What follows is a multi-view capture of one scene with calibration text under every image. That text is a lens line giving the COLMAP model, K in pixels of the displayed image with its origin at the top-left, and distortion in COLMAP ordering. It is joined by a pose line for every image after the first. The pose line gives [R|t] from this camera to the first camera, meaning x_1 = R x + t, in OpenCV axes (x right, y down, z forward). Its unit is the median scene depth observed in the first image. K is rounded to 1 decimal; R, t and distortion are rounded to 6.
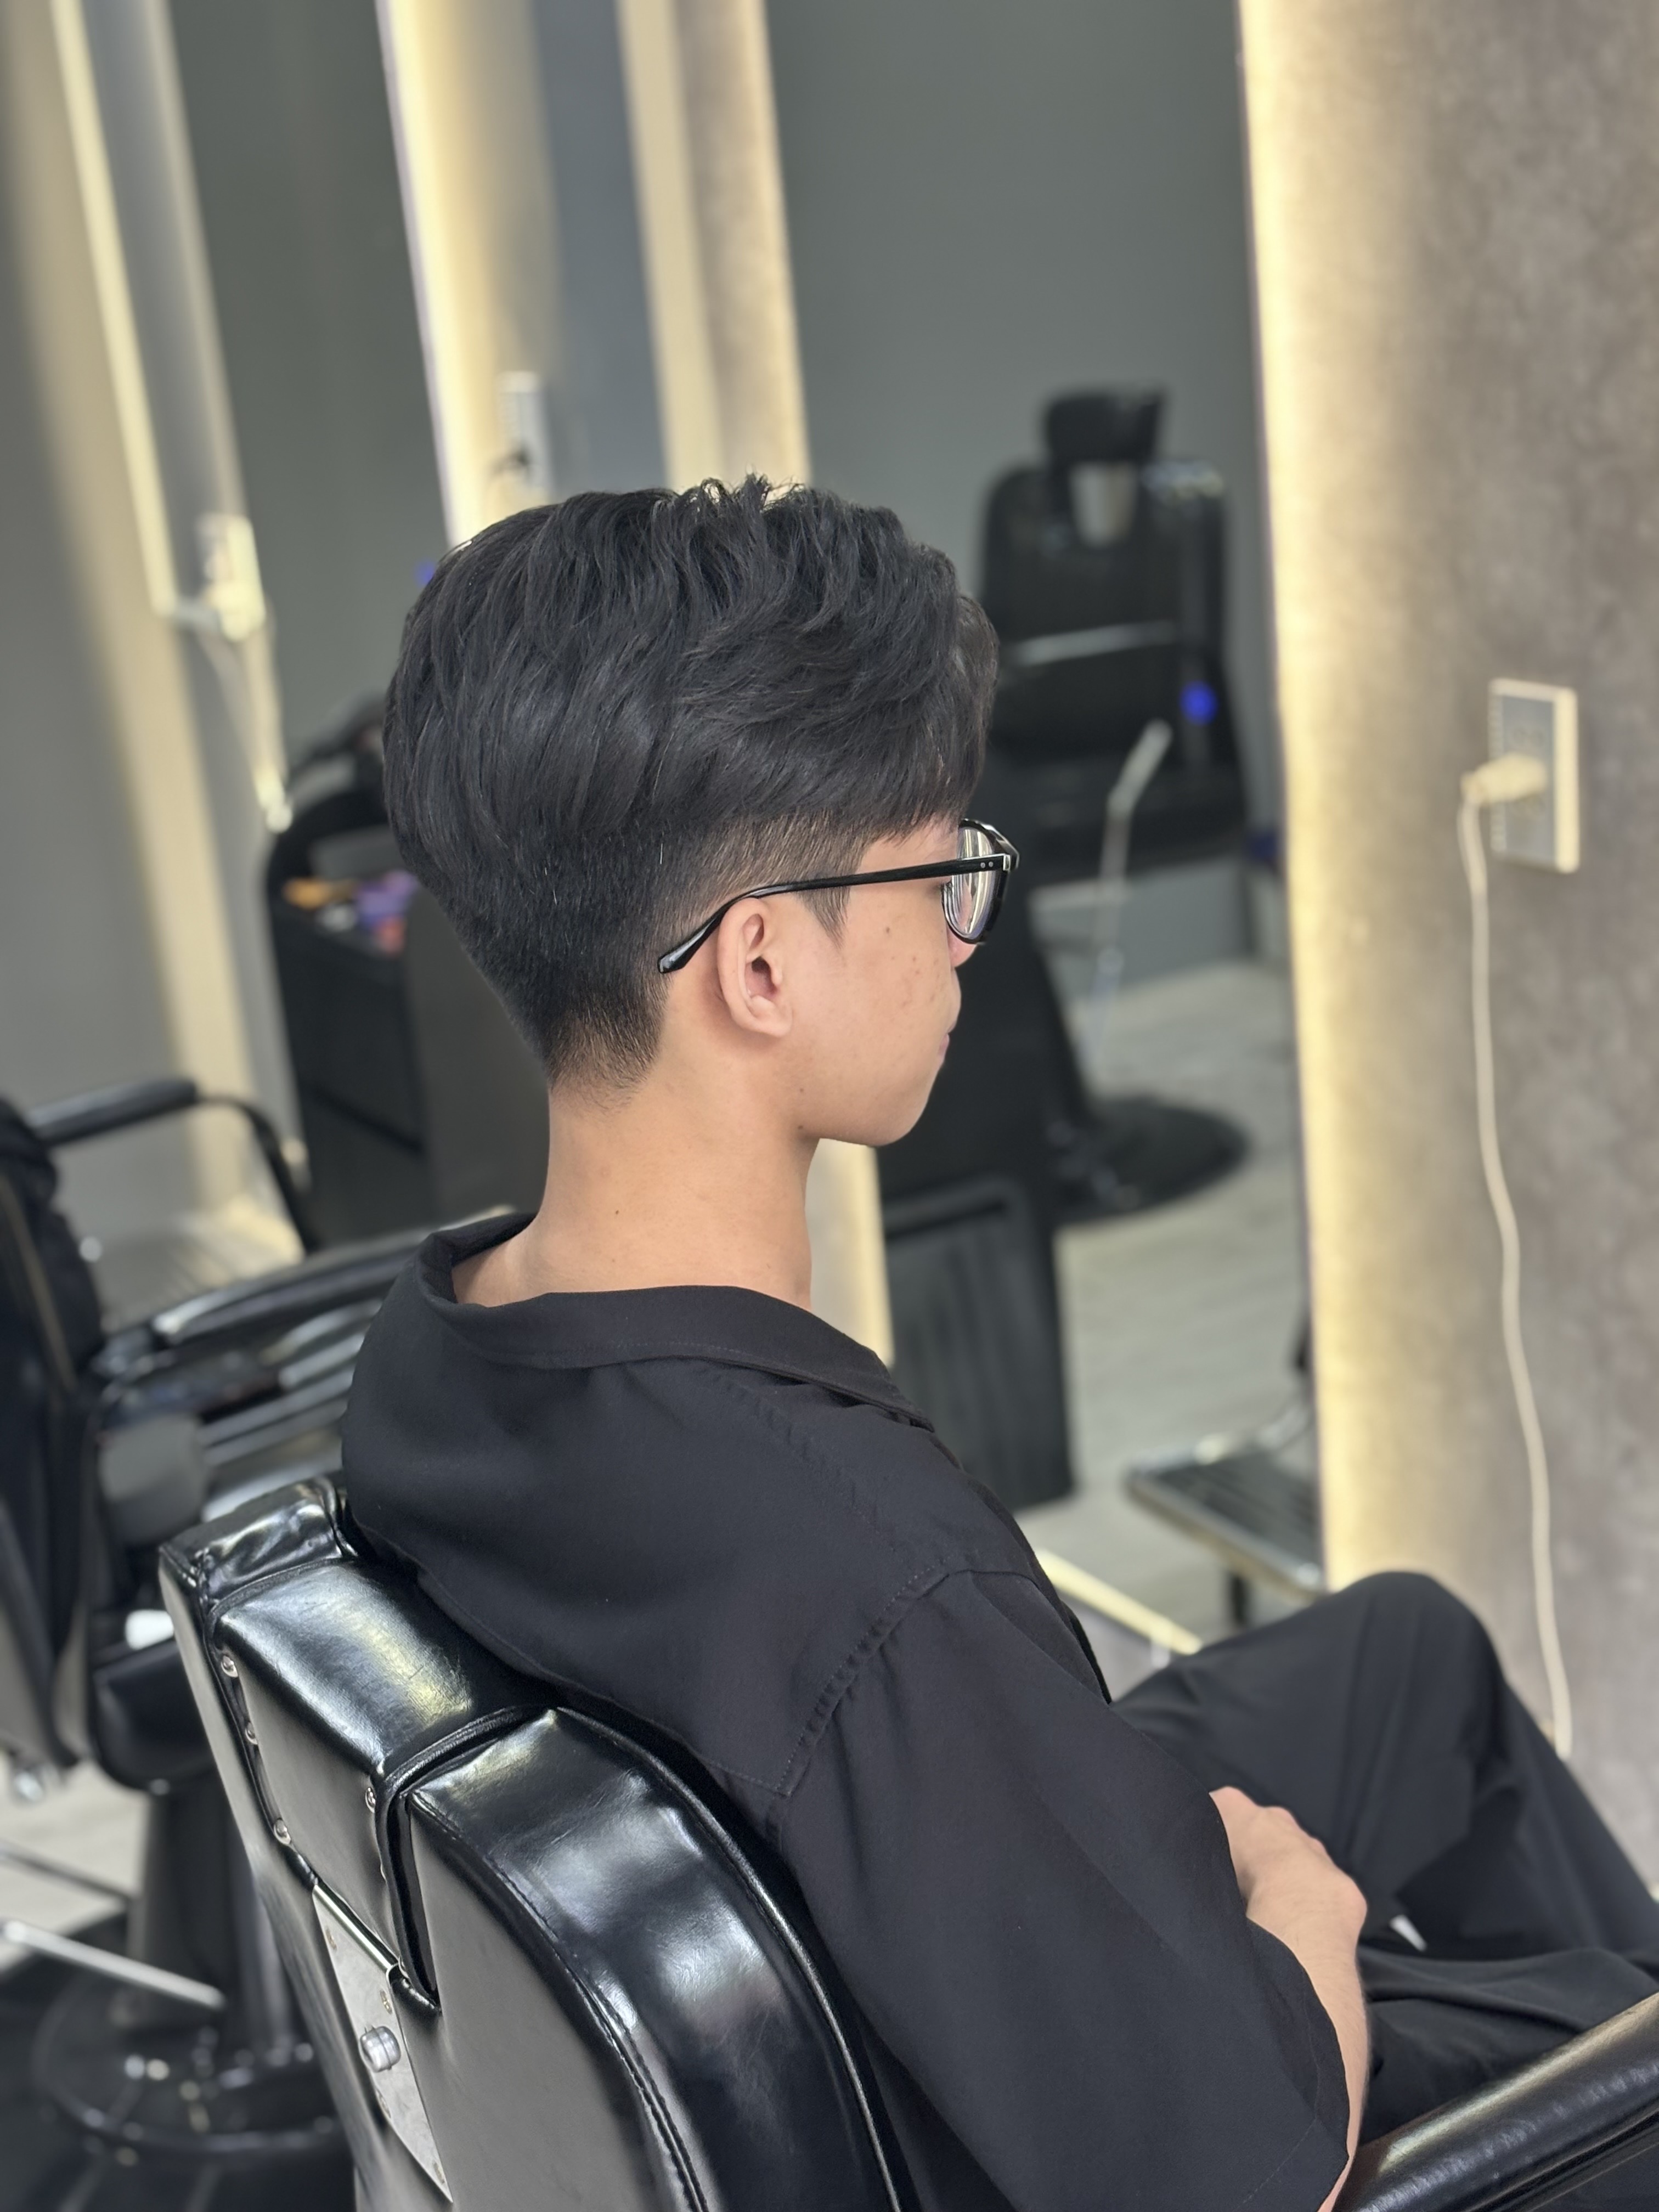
lens RADIAL K [[3118.3, 0, 885.7], [0, 3118.3, 1112.6], [0, 0, 1]] dist [0.137113, -0.676197]
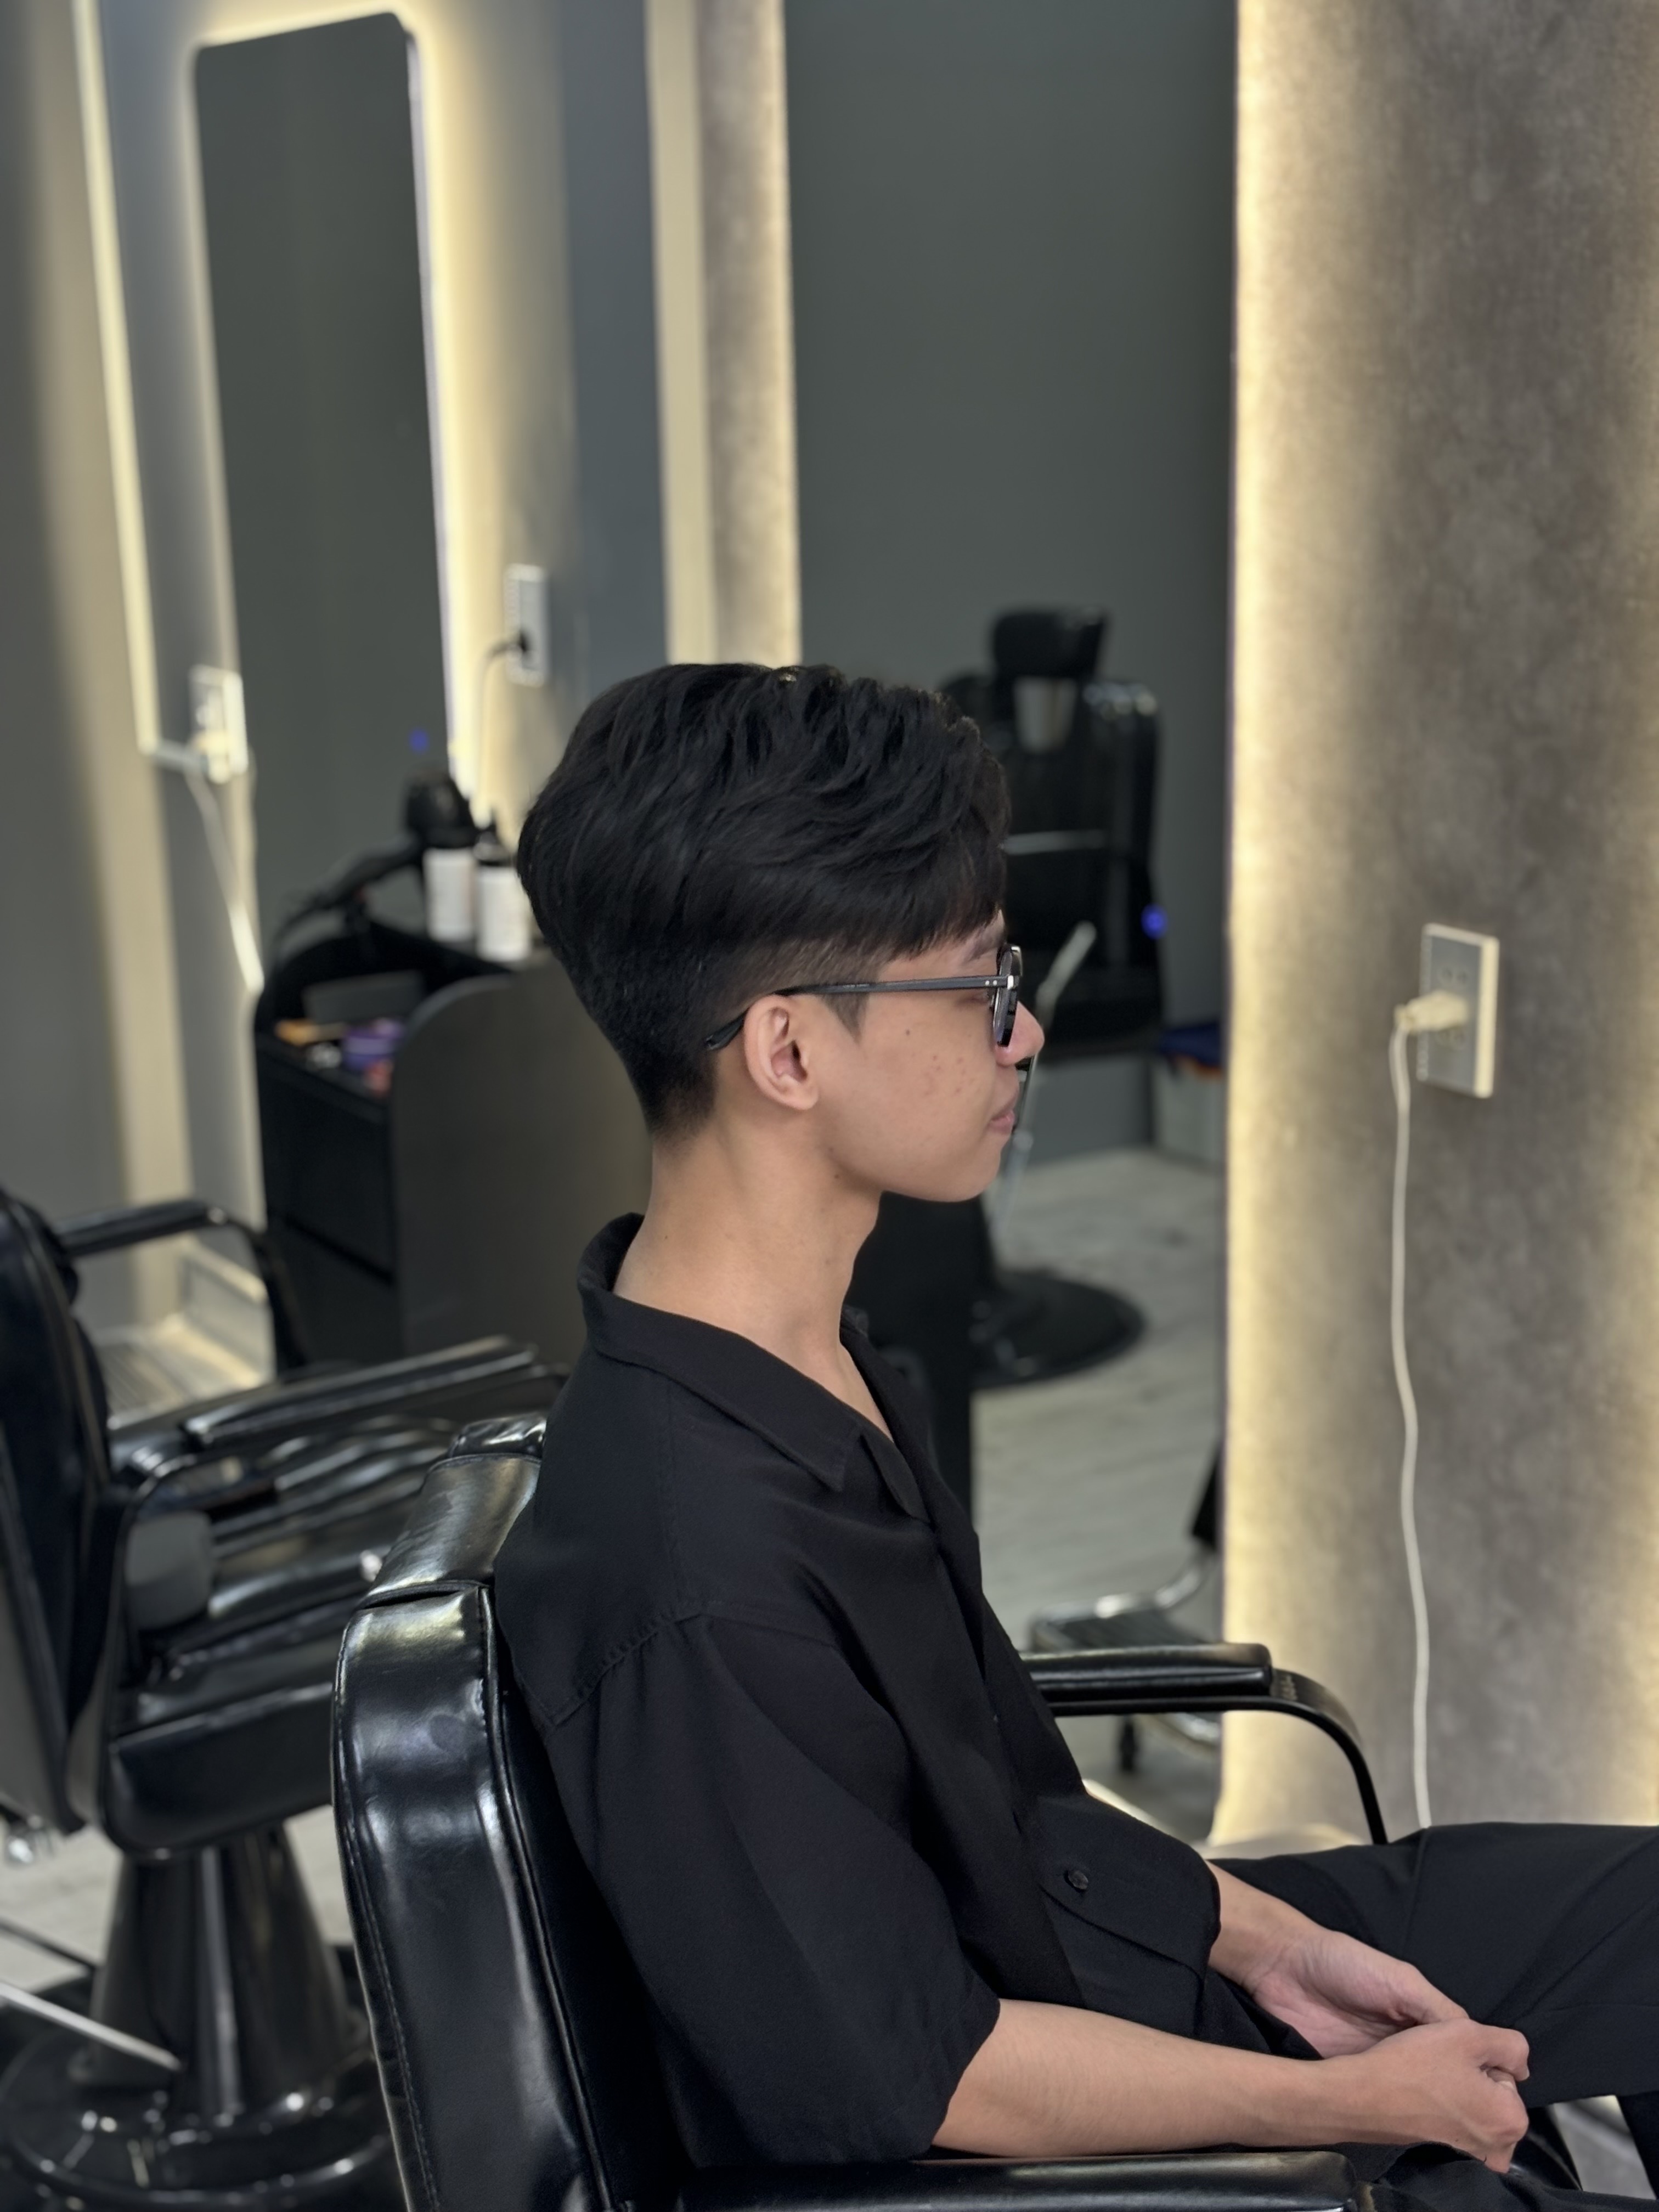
lens RADIAL K [[3118.3, 0, 885.7], [0, 3118.3, 1112.6], [0, 0, 1]] dist [0.137113, -0.676197]
pose [[0.996763, 0.066346, 0.045404, -0.042957], [-0.063933, 0.996563, -0.052682, 0.000670], [-0.048743, 0.049609, 0.997579, -0.098293]]
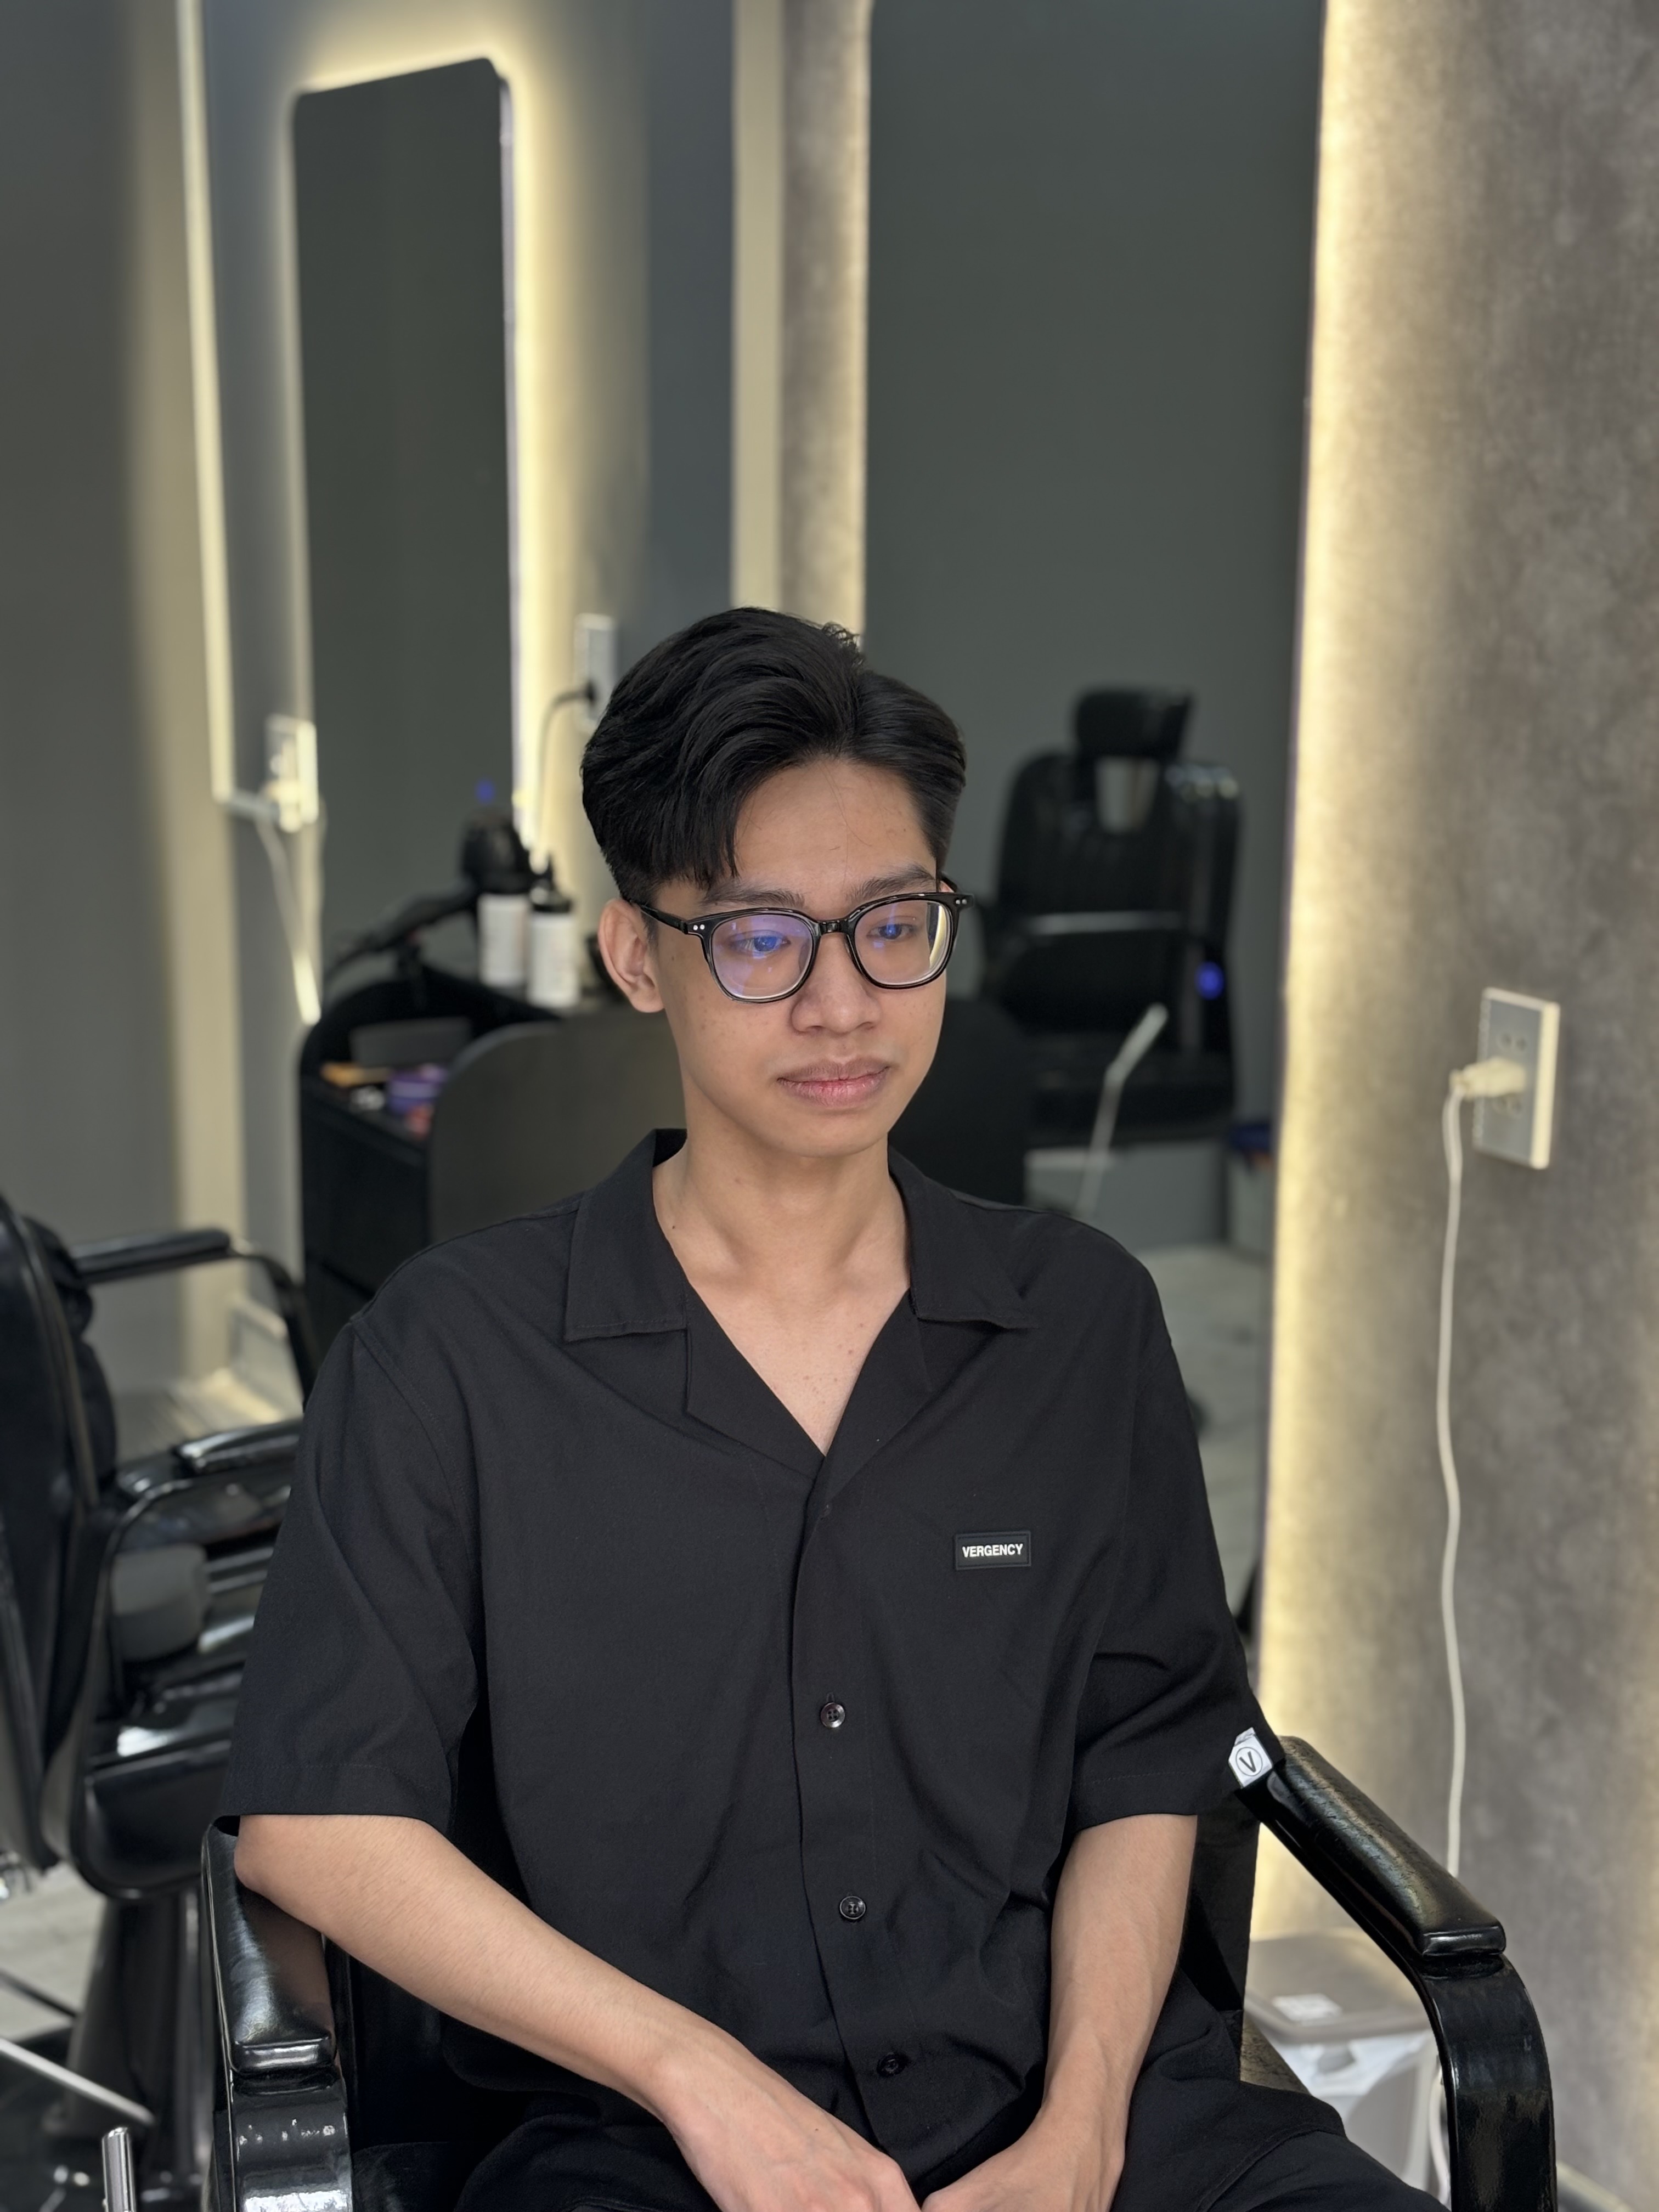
lens RADIAL K [[3118.3, 0, 885.7], [0, 3118.3, 1112.6], [0, 0, 1]] dist [0.137113, -0.676197]
pose [[0.994313, 0.106035, 0.009893, -0.017135], [-0.104796, 0.990744, -0.086278, 0.018921], [-0.018950, 0.084751, 0.996222, -0.064626]]
